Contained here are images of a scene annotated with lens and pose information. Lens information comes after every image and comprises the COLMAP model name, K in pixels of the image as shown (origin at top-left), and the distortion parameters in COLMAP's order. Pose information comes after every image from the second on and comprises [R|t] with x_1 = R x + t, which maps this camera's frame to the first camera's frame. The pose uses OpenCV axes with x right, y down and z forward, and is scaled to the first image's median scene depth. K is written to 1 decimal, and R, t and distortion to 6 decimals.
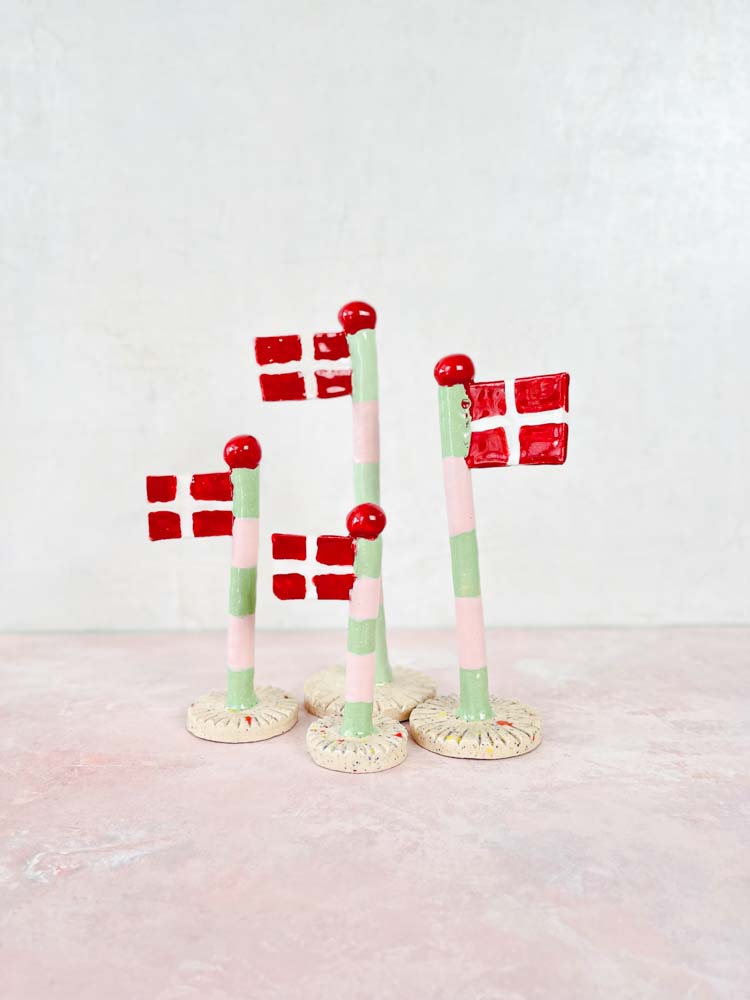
lens RADIAL K [[763.1, 0, 375.0], [0, 763.1, 500.0], [0, 0, 1]] dist [0.072519, -0.116865]
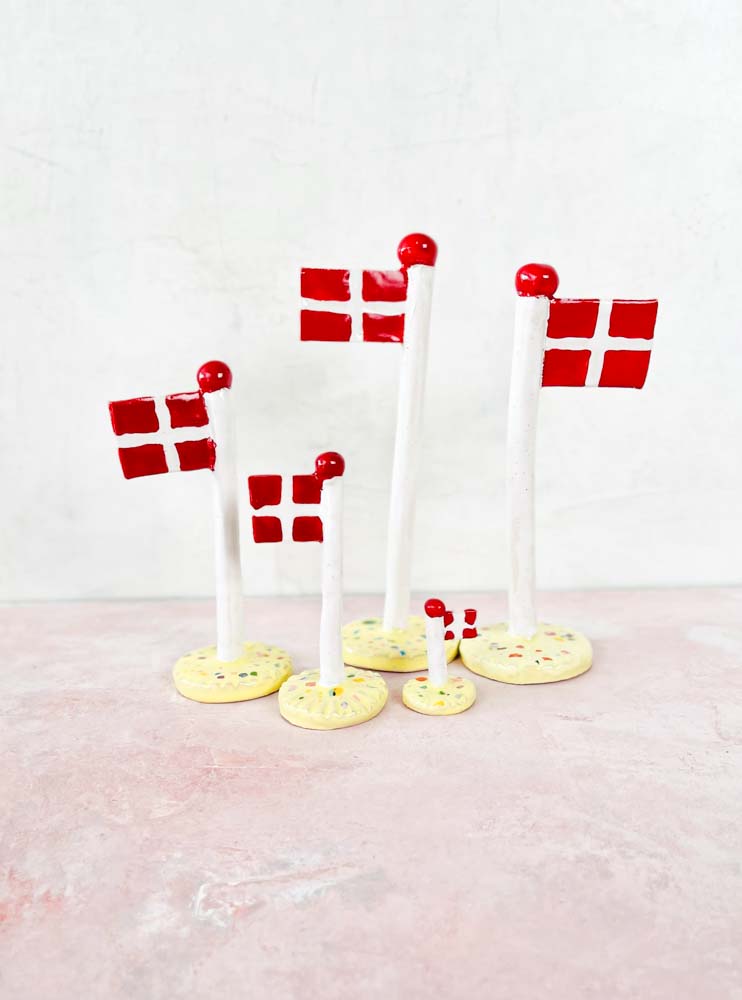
lens RADIAL K [[823.7, 0, 356.9], [0, 823.7, 525.0], [0, 0, 1]] dist [0.008055, 0.014787]
pose [[0.997955, -0.019270, -0.060940, -0.198838], [0.025757, 0.993869, 0.107525, -0.016526], [0.058494, -0.108875, 0.992333, 0.162042]]
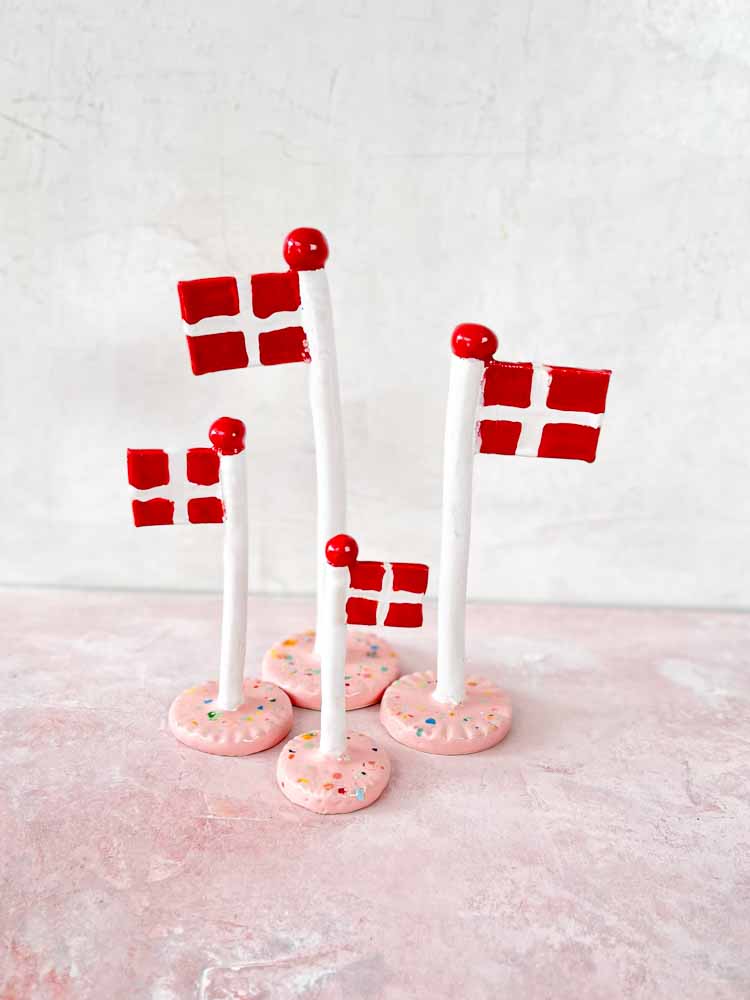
lens RADIAL K [[820.9, 0, 378.6], [0, 820.9, 503.8], [0, 0, 1]] dist [0.067842, -0.113736]
pose [[0.998779, 0.044742, 0.020940, -0.273999], [-0.047901, 0.980779, 0.189150, -0.218204], [-0.012074, -0.189922, 0.981725, 0.185541]]
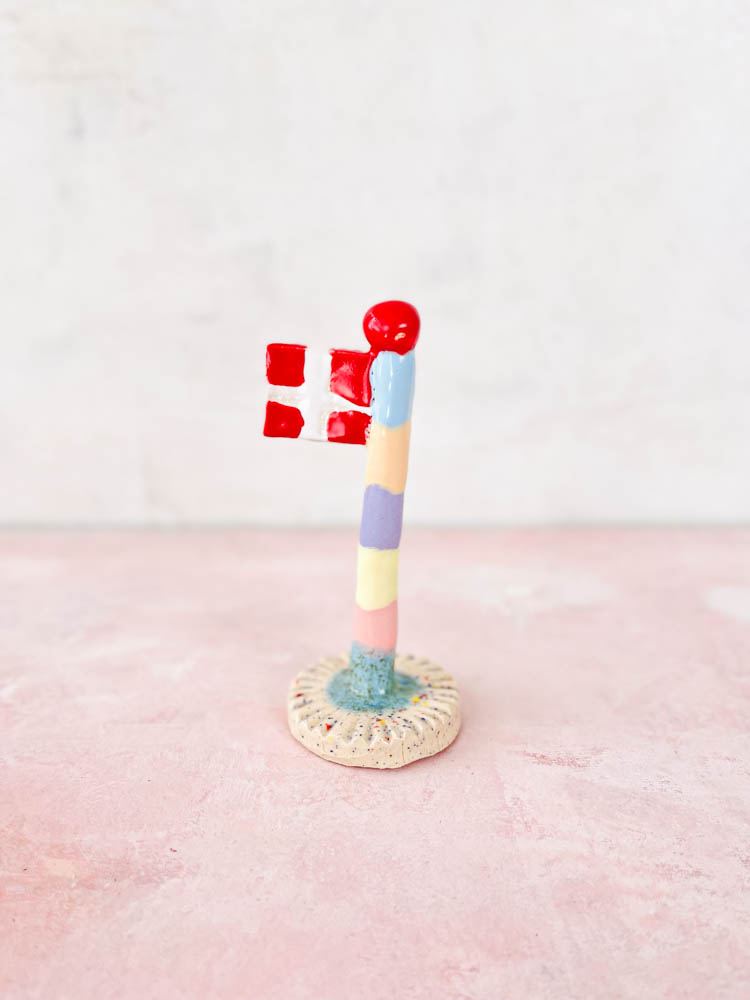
lens RADIAL K [[773.3, 0, 375.0], [0, 773.3, 500.0], [0, 0, 1]] dist [0.060169, -0.114095]
pose [[0.999974, 0.005890, 0.004046, -0.127600], [-0.006566, 0.980759, 0.195114, 0.038907], [-0.002819, -0.195136, 0.980772, 0.699253]]
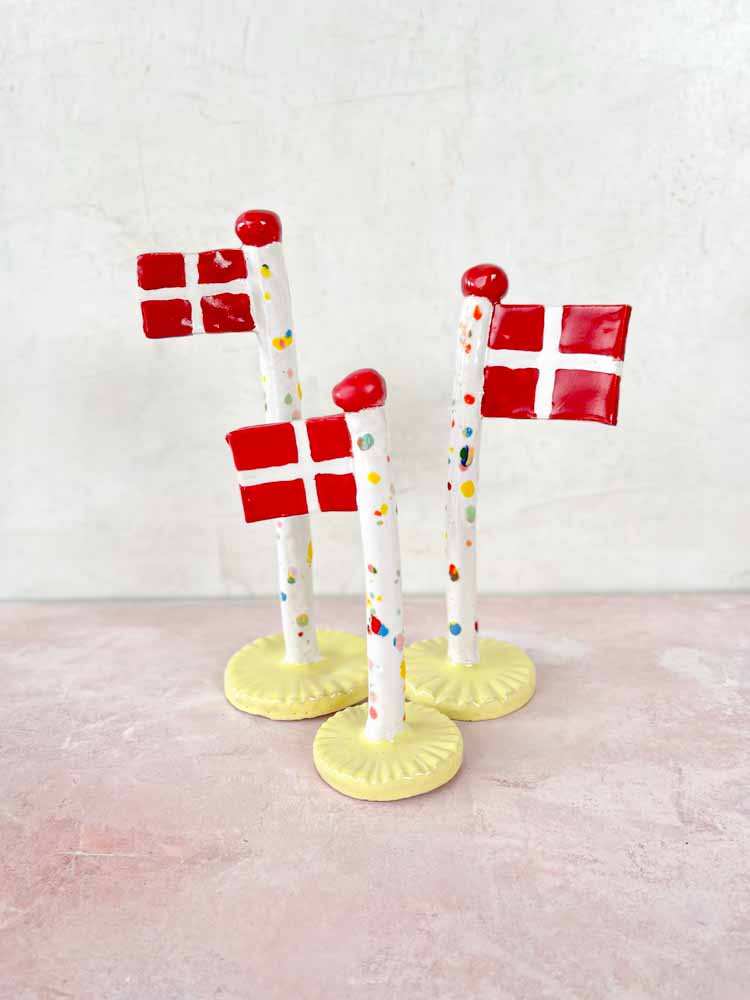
lens RADIAL K [[764.3, 0, 377.9], [0, 764.3, 503.2], [0, 0, 1]] dist [0.077846, -0.132784]
pose [[0.997239, -0.014432, -0.072842, -0.057337], [0.025657, 0.987486, 0.155605, -0.096826], [0.069685, -0.157045, 0.985130, 0.433386]]
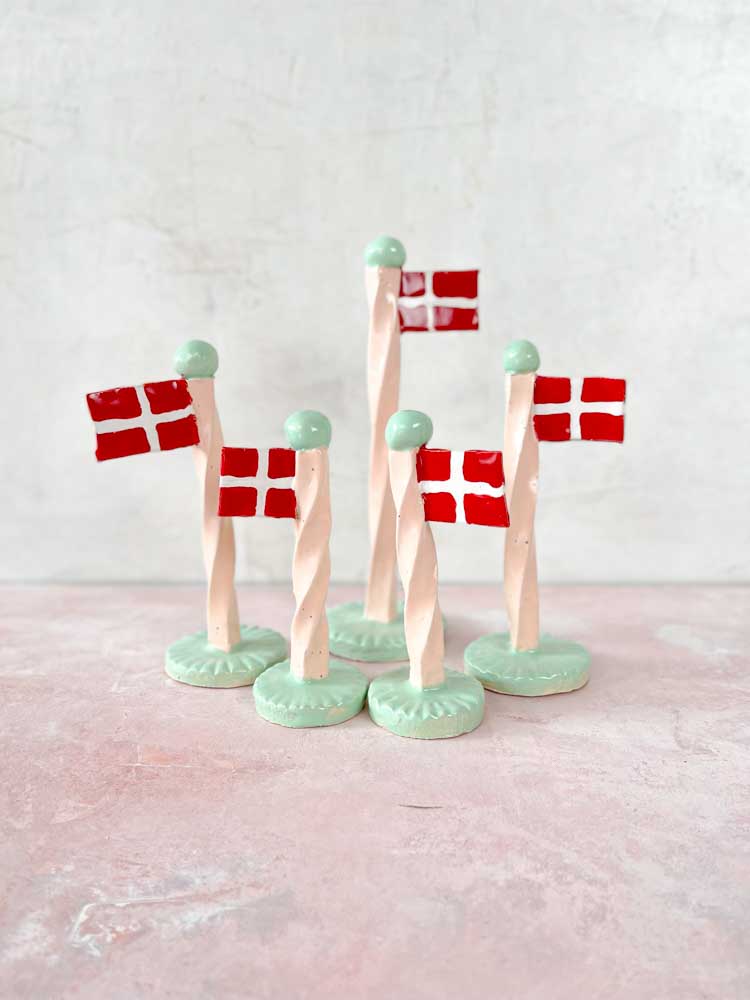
lens RADIAL K [[764.3, 0, 377.9], [0, 764.3, 503.2], [0, 0, 1]] dist [0.077846, -0.132784]
pose [[0.998498, 0.004366, -0.054606, -0.112661], [0.000446, 0.996138, 0.087801, 0.009166], [0.054779, -0.087694, 0.994640, 0.297271]]
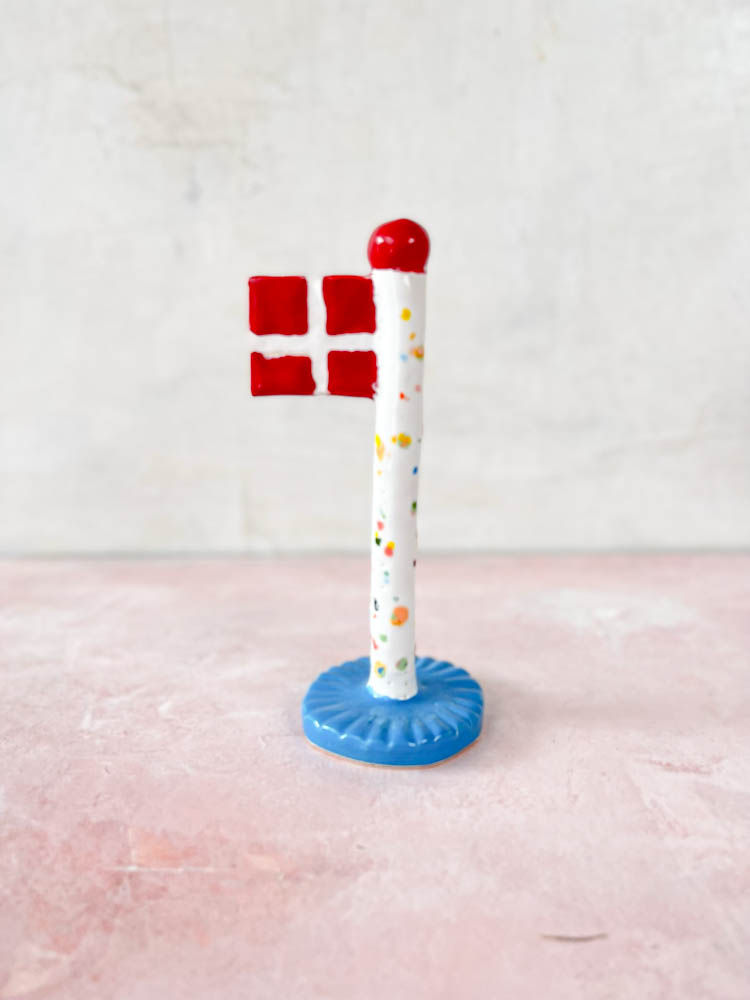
lens RADIAL K [[763.1, 0, 375.0], [0, 763.1, 500.0], [0, 0, 1]] dist [0.072519, -0.116865]
pose [[1.000000, 0.000455, -0.000172, -0.260985], [-0.000421, 0.986208, 0.165510, 0.015422], [0.000245, -0.165510, 0.986208, 0.629992]]
